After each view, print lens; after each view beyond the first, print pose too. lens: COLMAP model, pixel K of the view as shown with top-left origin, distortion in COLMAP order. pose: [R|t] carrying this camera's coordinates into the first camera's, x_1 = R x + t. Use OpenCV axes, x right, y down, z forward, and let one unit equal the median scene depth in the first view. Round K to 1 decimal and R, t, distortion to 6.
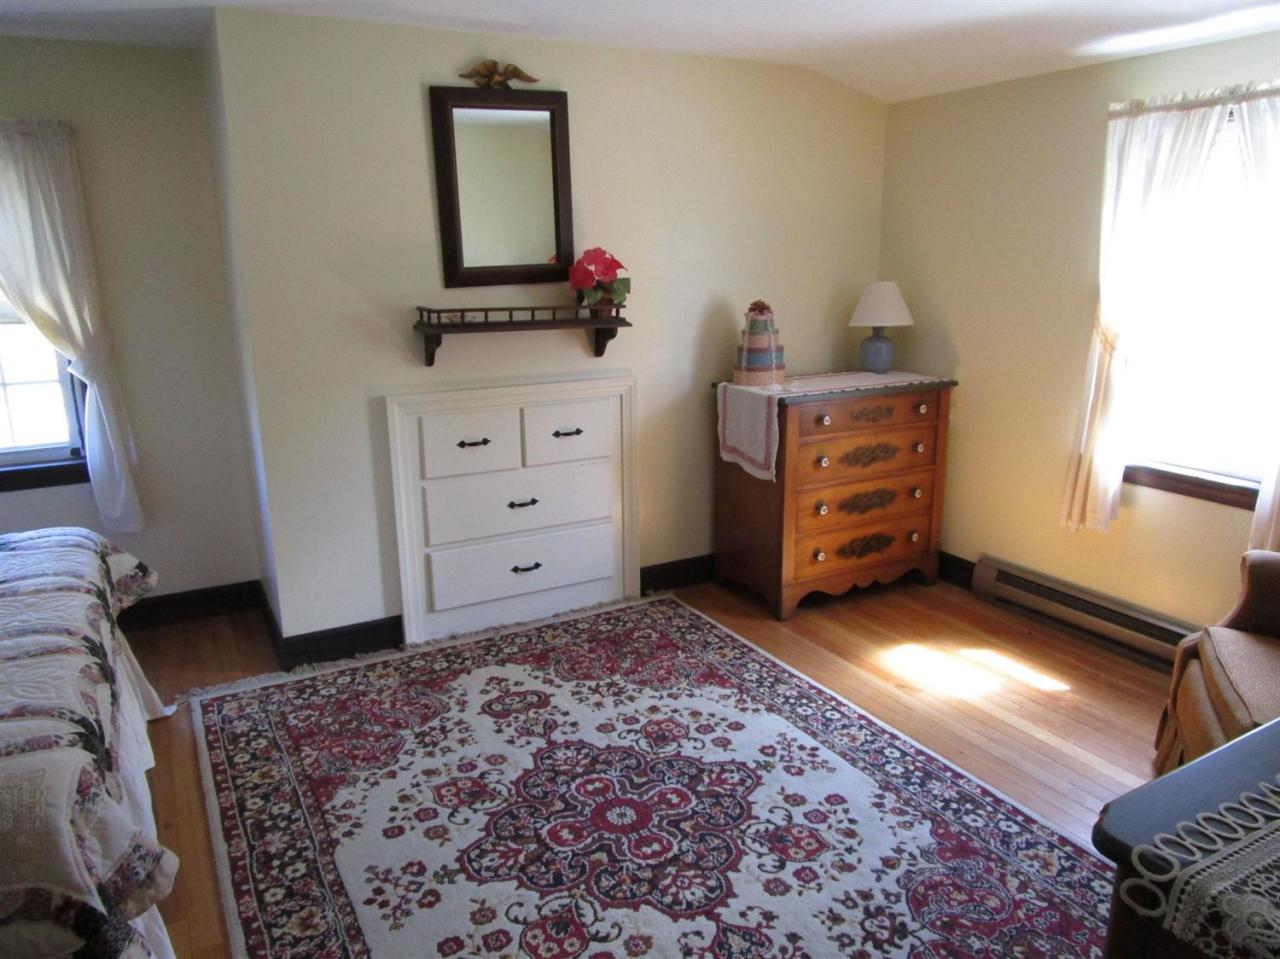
lens RADIAL K [[921.4, 0, 644.2], [0, 921.4, 486.1], [0, 0, 1]] dist [-0.031729, 0.001285]
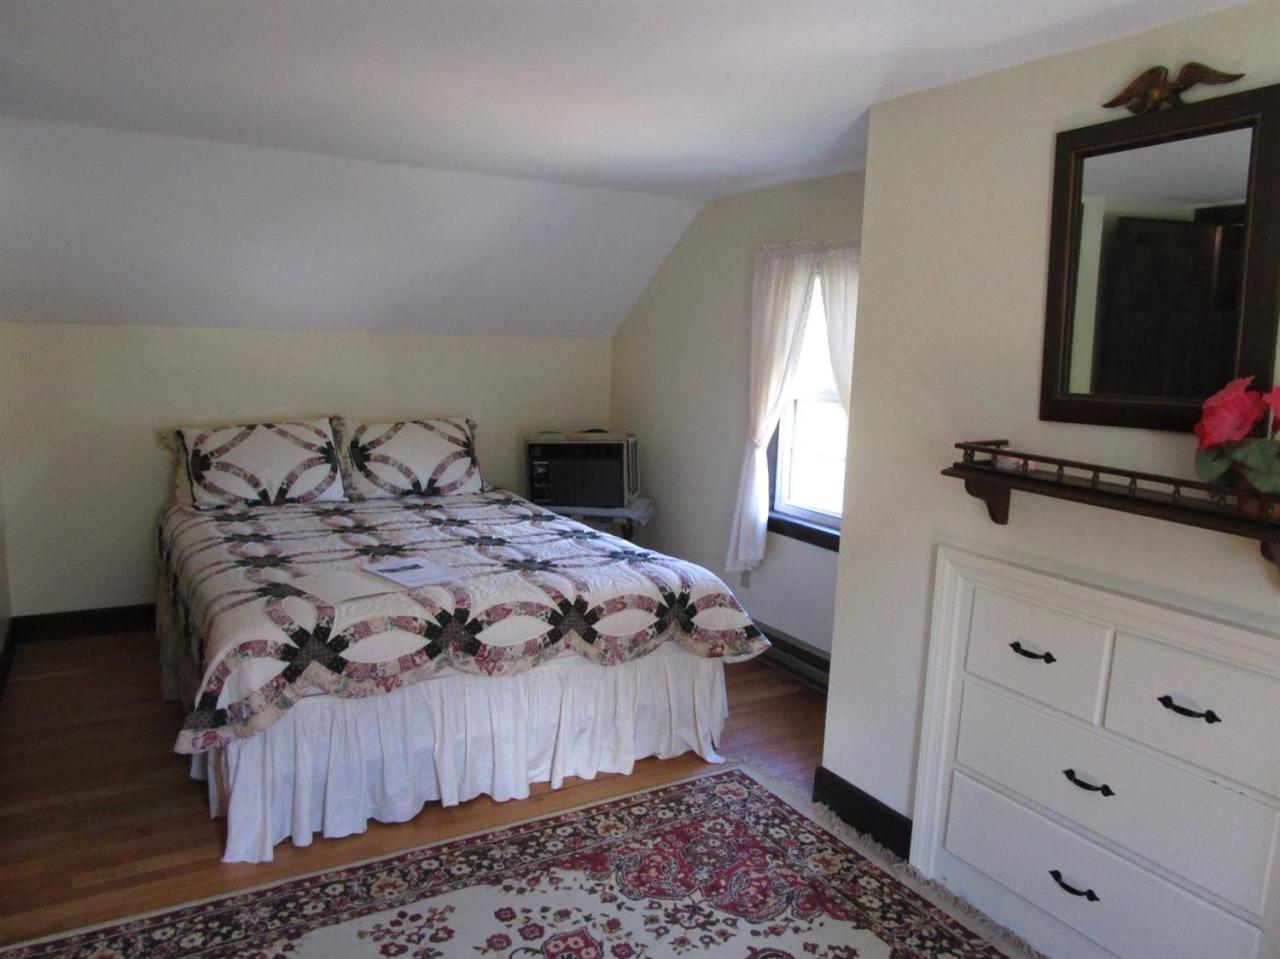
lens RADIAL K [[921.4, 0, 644.2], [0, 921.4, 486.1], [0, 0, 1]] dist [-0.031729, 0.001285]
pose [[0.006984, 0.169368, -0.985528, 0.482812], [-0.280709, 0.946256, 0.160630, -0.205656], [0.959768, 0.275524, 0.054152, 0.728878]]
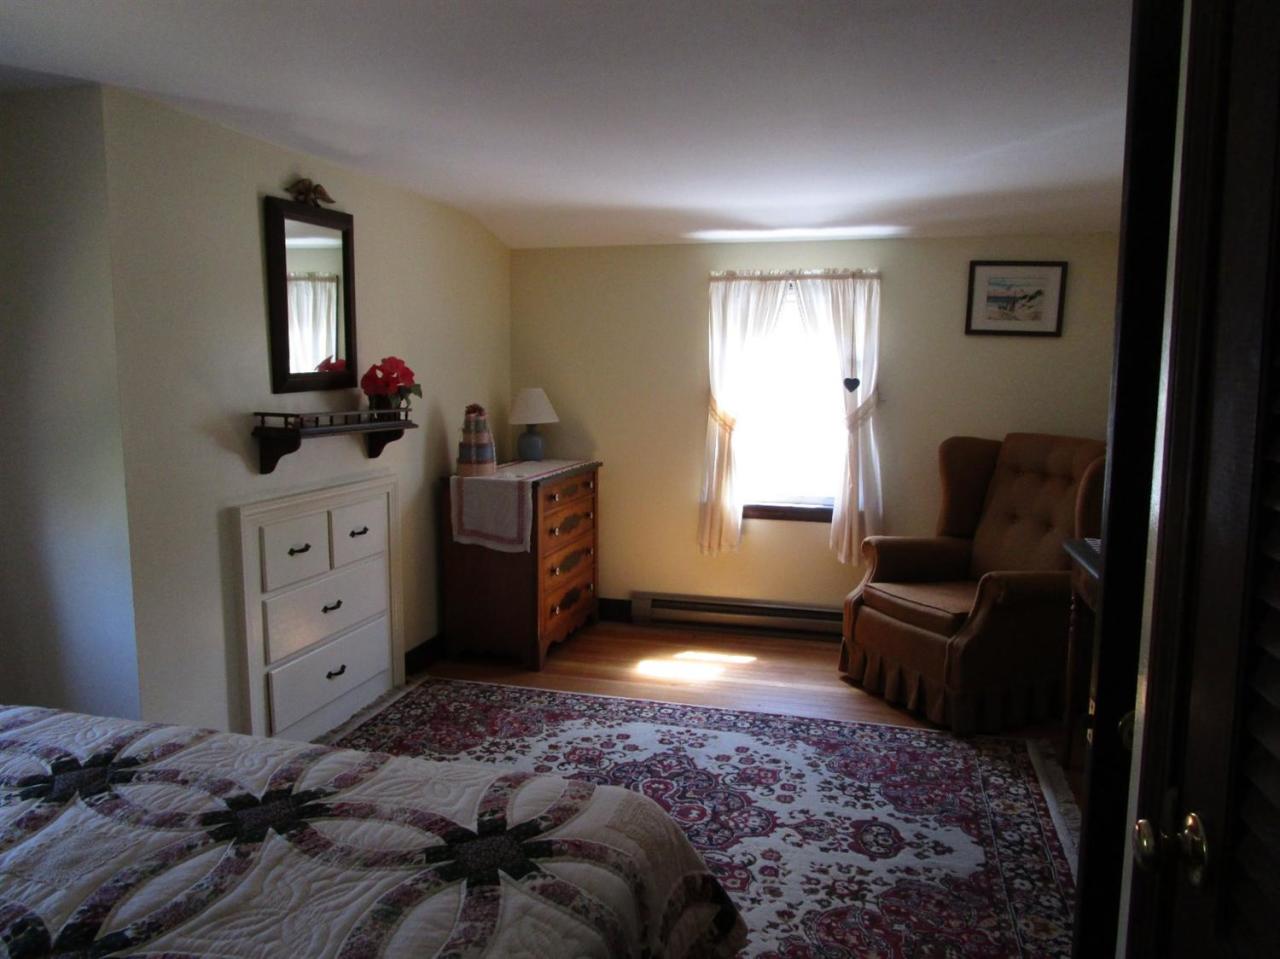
lens RADIAL K [[893.6, 0, 684.9], [0, 893.6, 477.6], [0, 0, 1]] dist [-0.023075, 0.001214]
pose [[0.689067, -0.073098, 0.721001, -0.635294], [0.164240, 0.984765, -0.057125, -0.000821], [-0.705841, 0.157780, 0.690575, 0.050182]]
